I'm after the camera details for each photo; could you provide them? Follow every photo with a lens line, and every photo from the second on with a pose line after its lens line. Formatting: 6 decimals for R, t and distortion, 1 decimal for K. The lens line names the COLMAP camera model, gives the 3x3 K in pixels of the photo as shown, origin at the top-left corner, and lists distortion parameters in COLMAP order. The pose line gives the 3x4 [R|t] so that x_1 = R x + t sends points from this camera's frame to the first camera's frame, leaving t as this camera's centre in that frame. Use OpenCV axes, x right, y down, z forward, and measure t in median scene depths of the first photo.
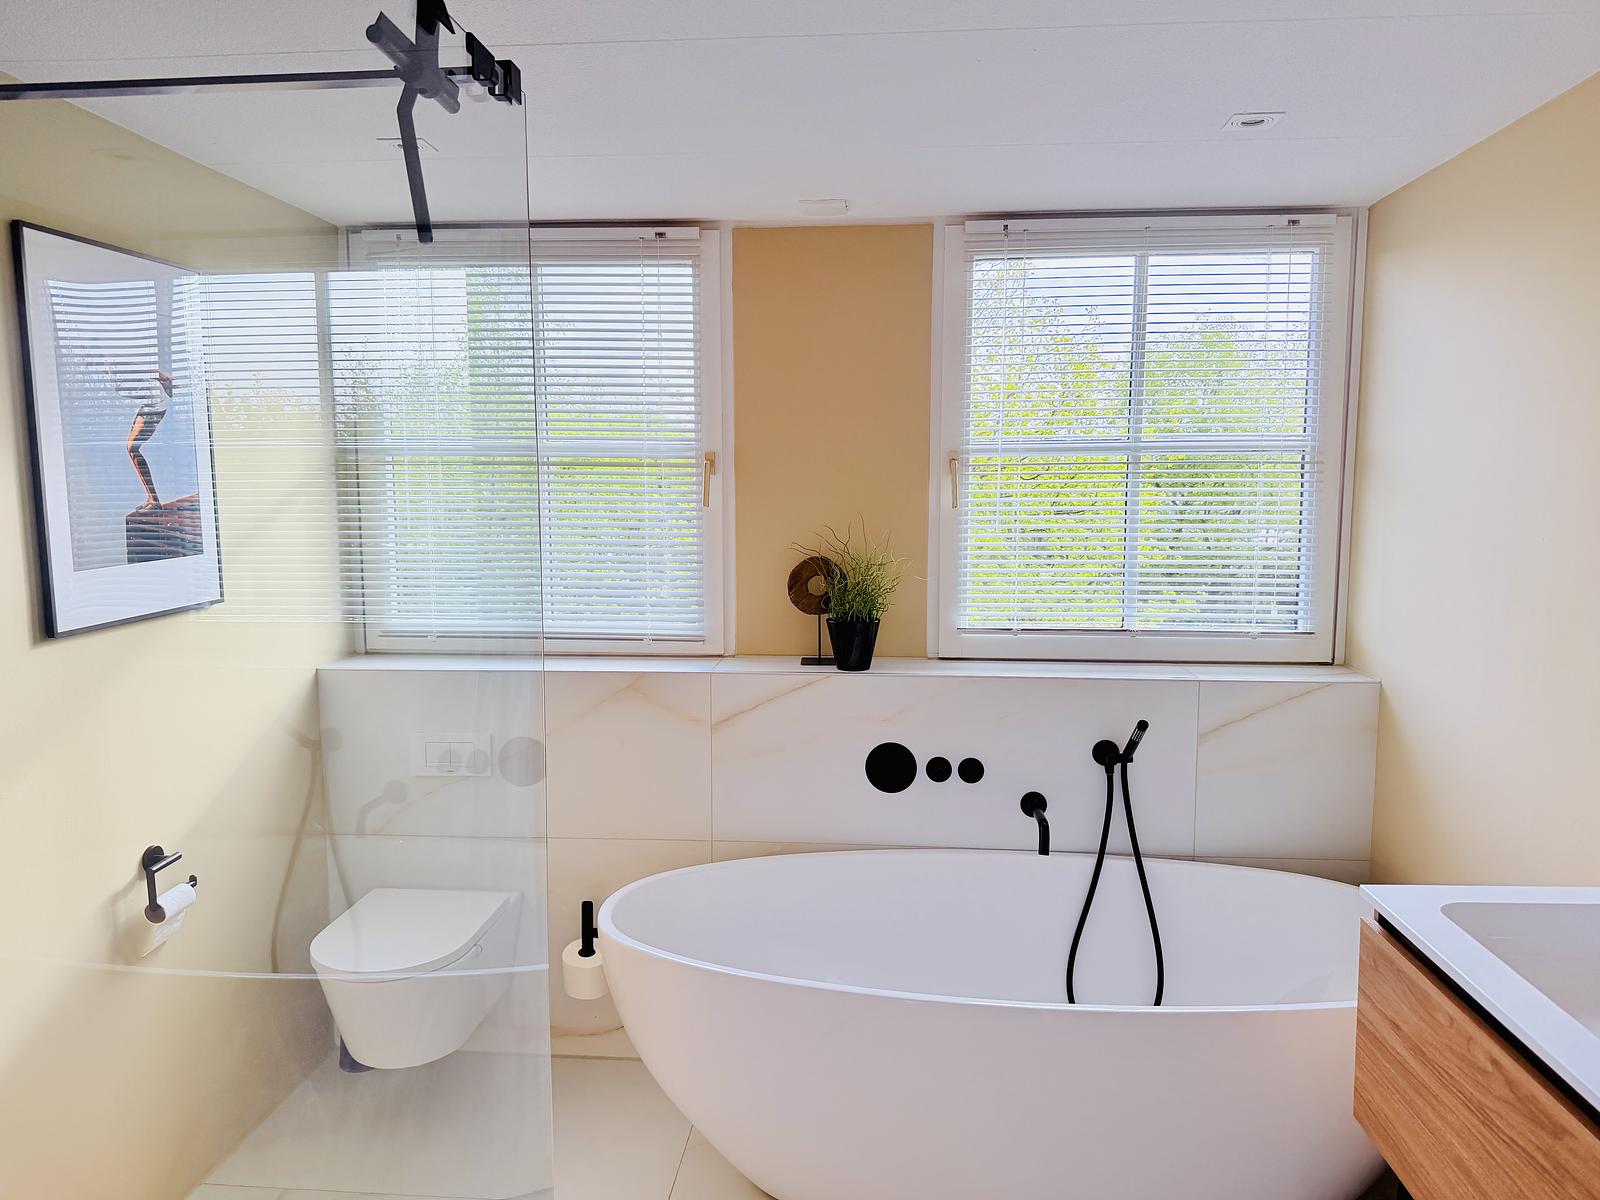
lens RADIAL K [[1118.8, 0, 800.7], [0, 1118.8, 595.9], [0, 0, 1]] dist [0.078500, -0.113284]
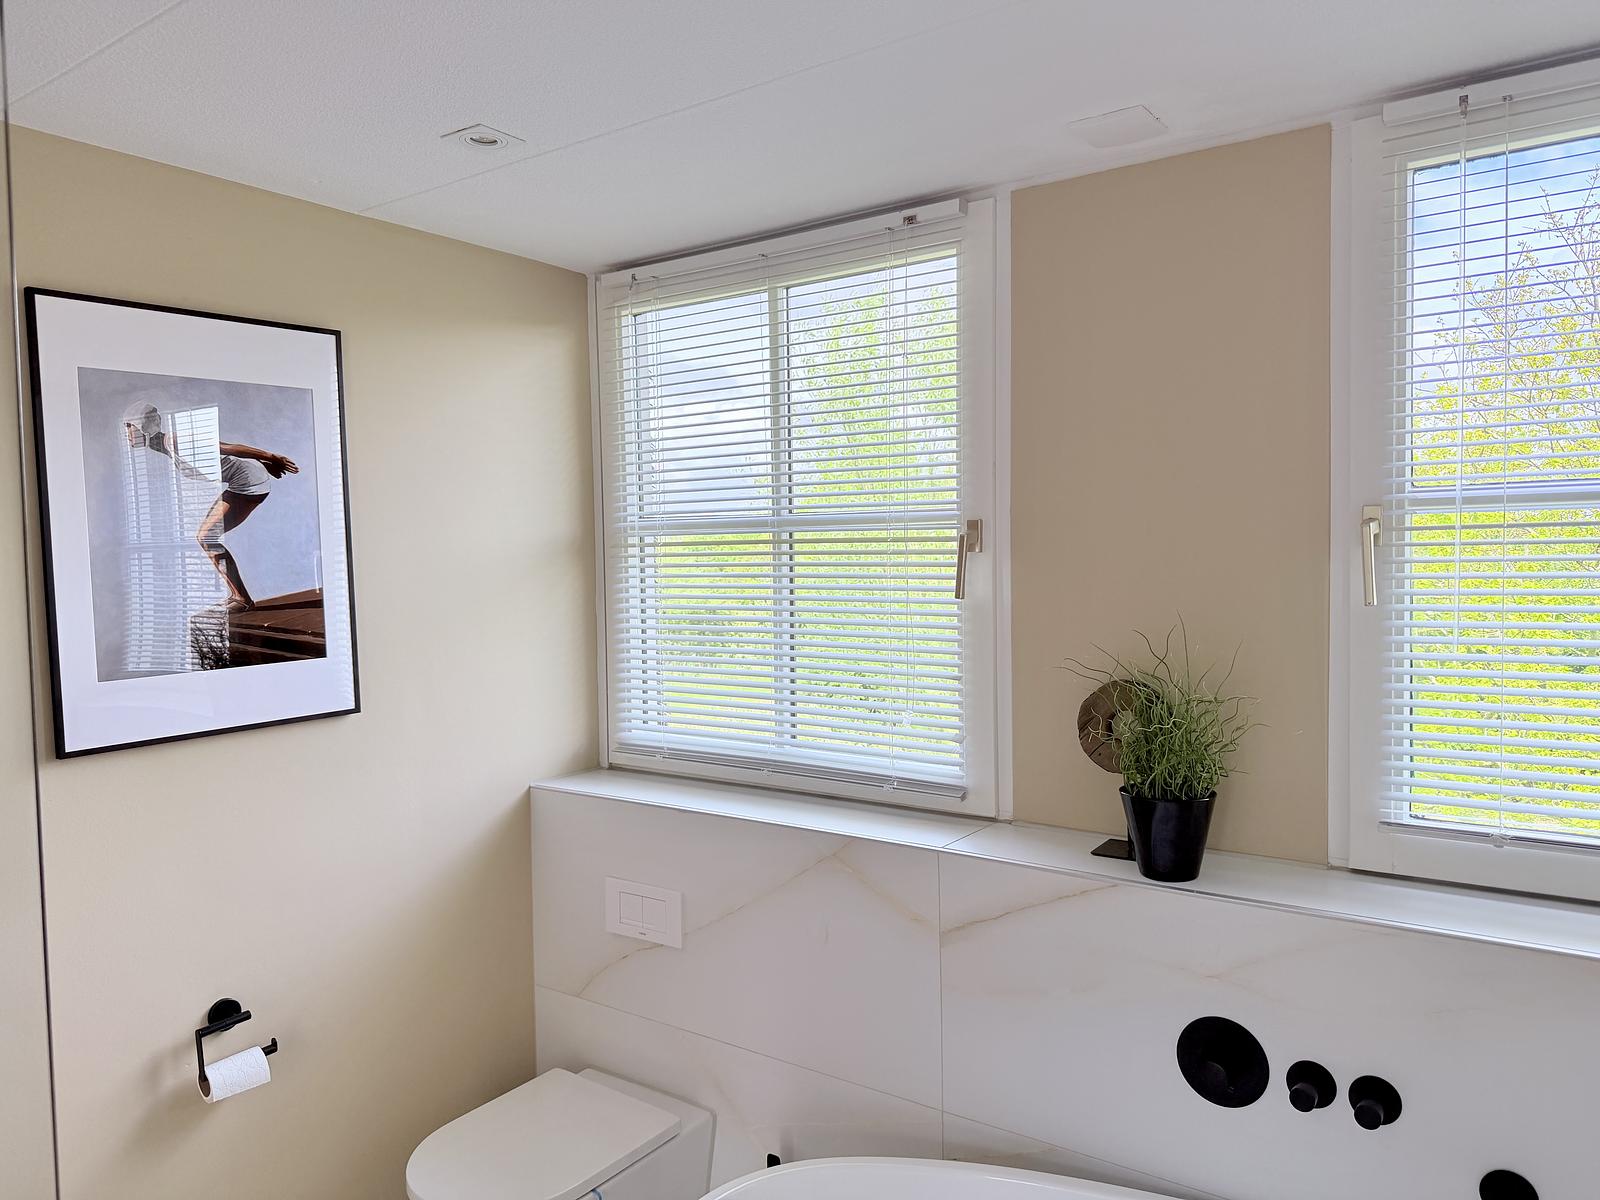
lens RADIAL K [[1118.8, 0, 800.7], [0, 1118.8, 595.9], [0, 0, 1]] dist [0.078500, -0.113284]
pose [[0.854096, 0.005595, -0.520086, 0.205960], [-0.037229, 0.998035, -0.050402, -0.048052], [0.518782, 0.062410, 0.852626, 0.404111]]
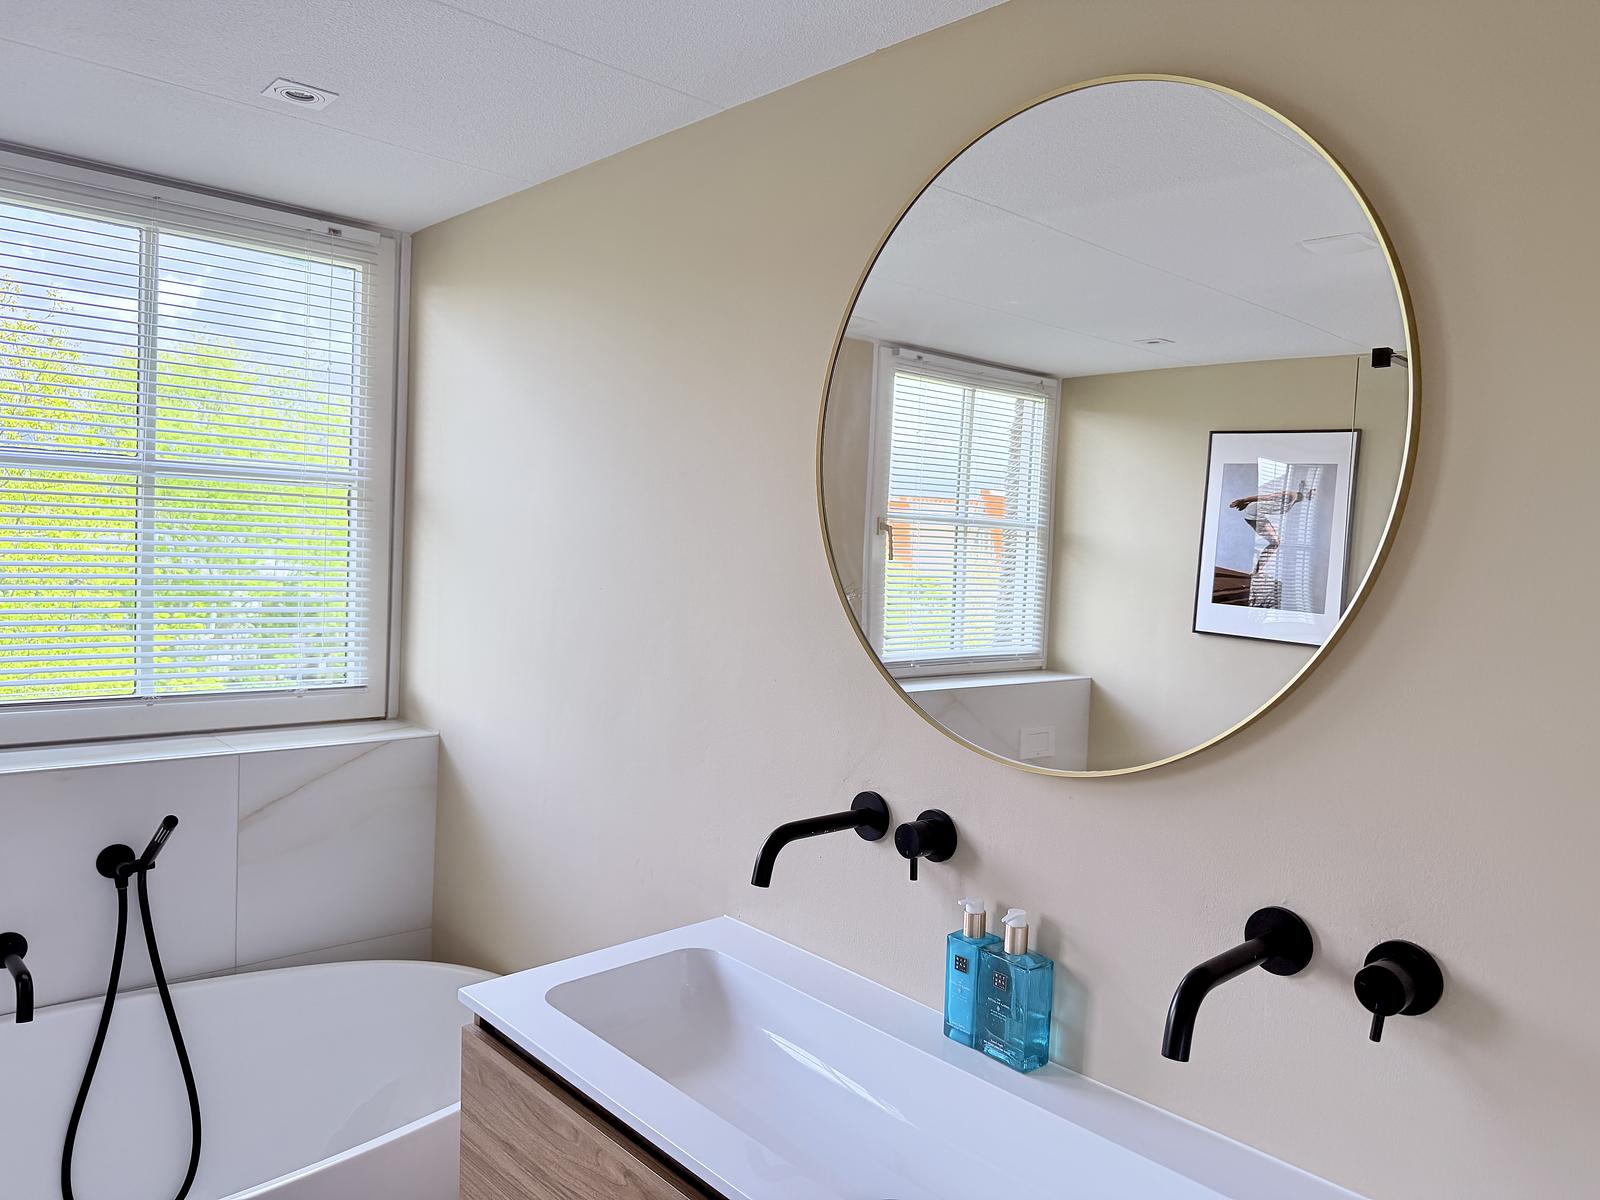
lens RADIAL K [[1141.2, 0, 800.0], [0, 1141.2, 600.0], [0, 0, 1]] dist [-0.001605, -0.003874]
pose [[0.677699, -0.008808, 0.735286, 0.017403], [0.027127, 0.999547, -0.013029, -0.015509], [-0.734838, 0.028776, 0.677631, 0.124972]]
